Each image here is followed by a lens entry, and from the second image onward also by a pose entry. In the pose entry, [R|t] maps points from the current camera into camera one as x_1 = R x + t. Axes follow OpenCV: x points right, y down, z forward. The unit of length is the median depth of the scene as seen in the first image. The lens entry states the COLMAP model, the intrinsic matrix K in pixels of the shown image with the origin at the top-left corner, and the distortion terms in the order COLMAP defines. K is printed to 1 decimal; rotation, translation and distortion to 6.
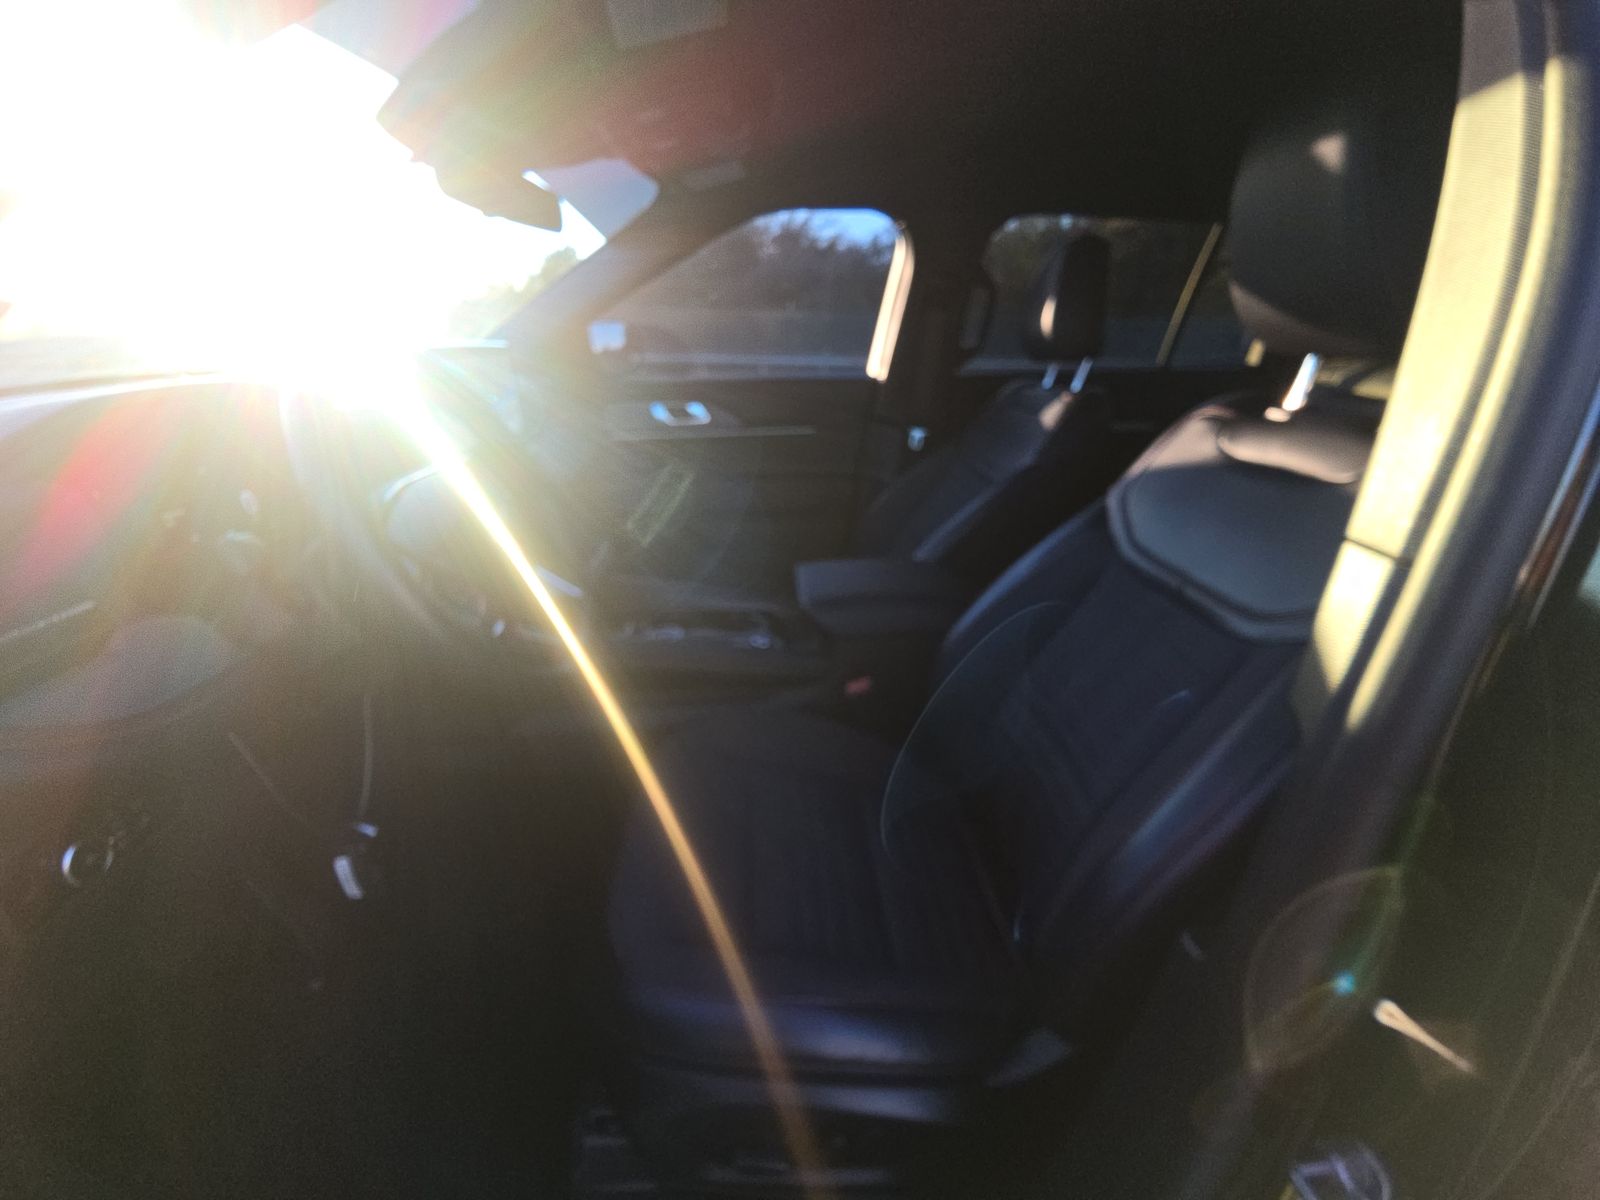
lens RADIAL K [[631.9, 0, 806.7], [0, 631.9, 601.4], [0, 0, 1]] dist [-0.000557, -0.012268]
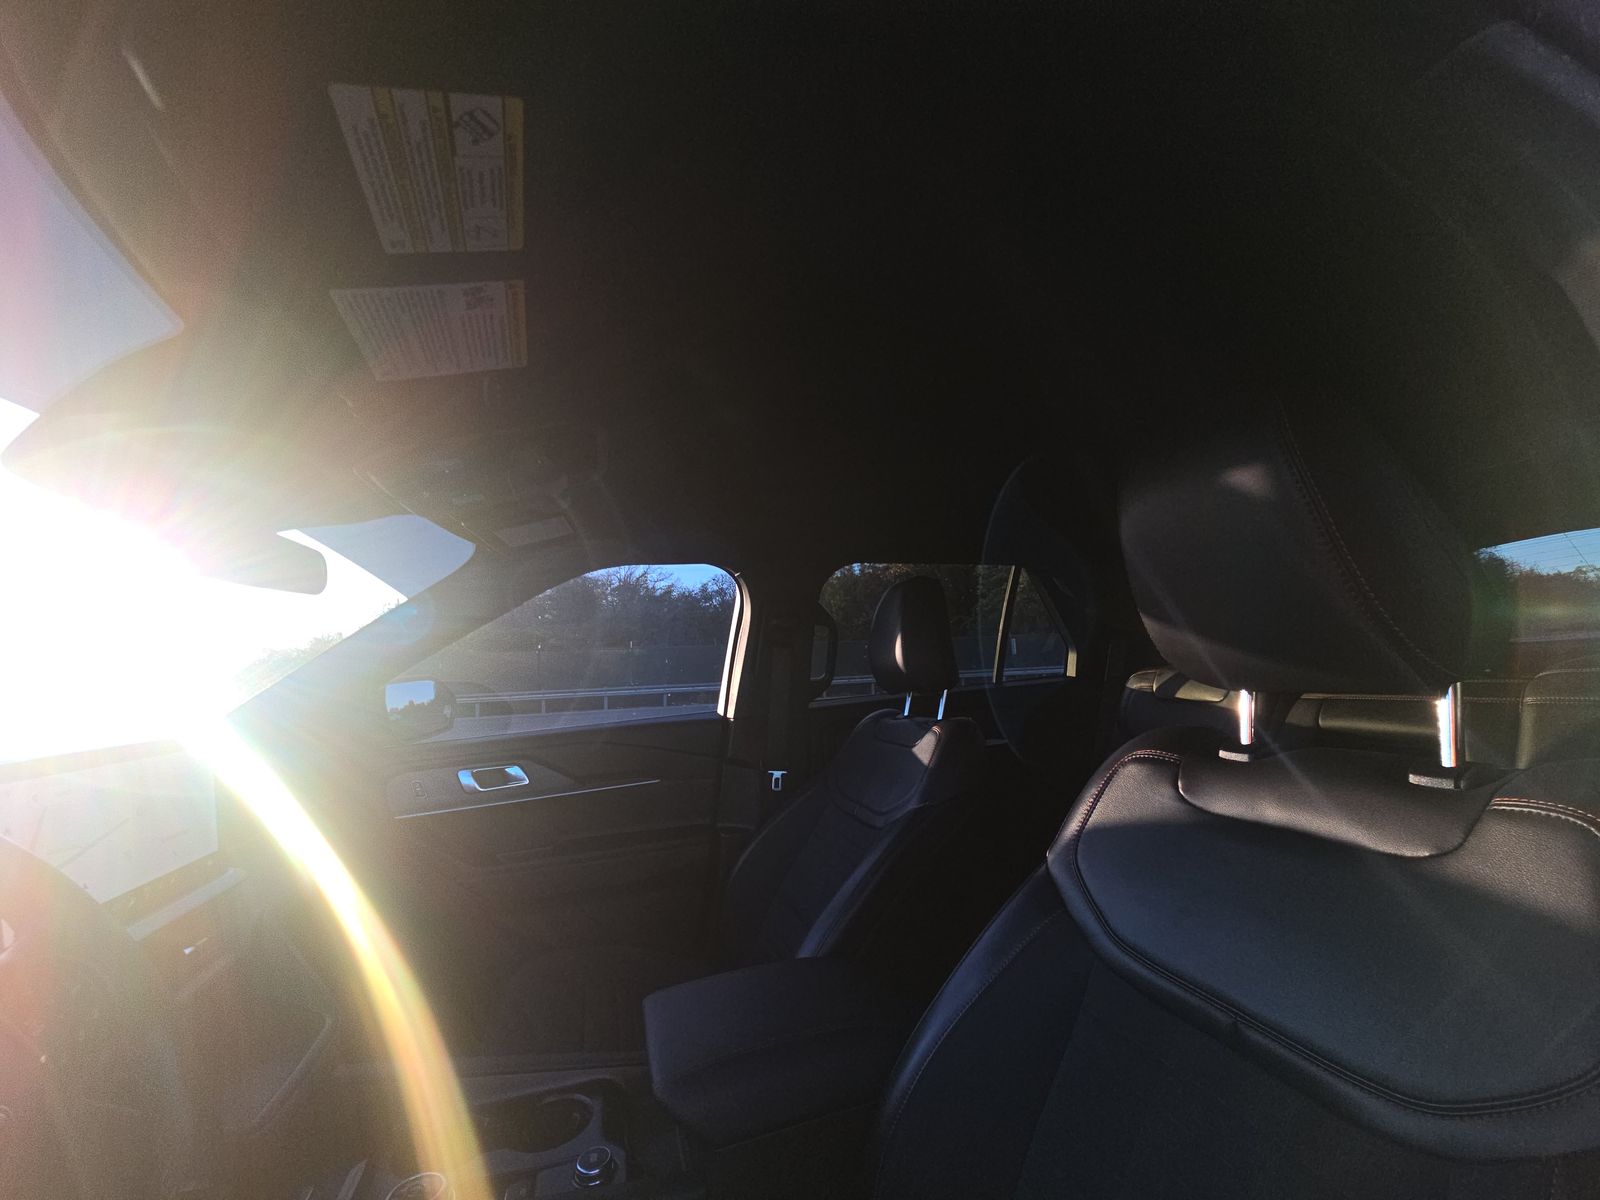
lens RADIAL K [[631.9, 0, 806.7], [0, 631.9, 601.4], [0, 0, 1]] dist [-0.000557, -0.012268]
pose [[0.967916, -0.039342, 0.248175, 0.003402], [0.152878, 0.876037, -0.457371, -0.087014], [-0.199417, 0.480637, 0.853944, 0.147120]]
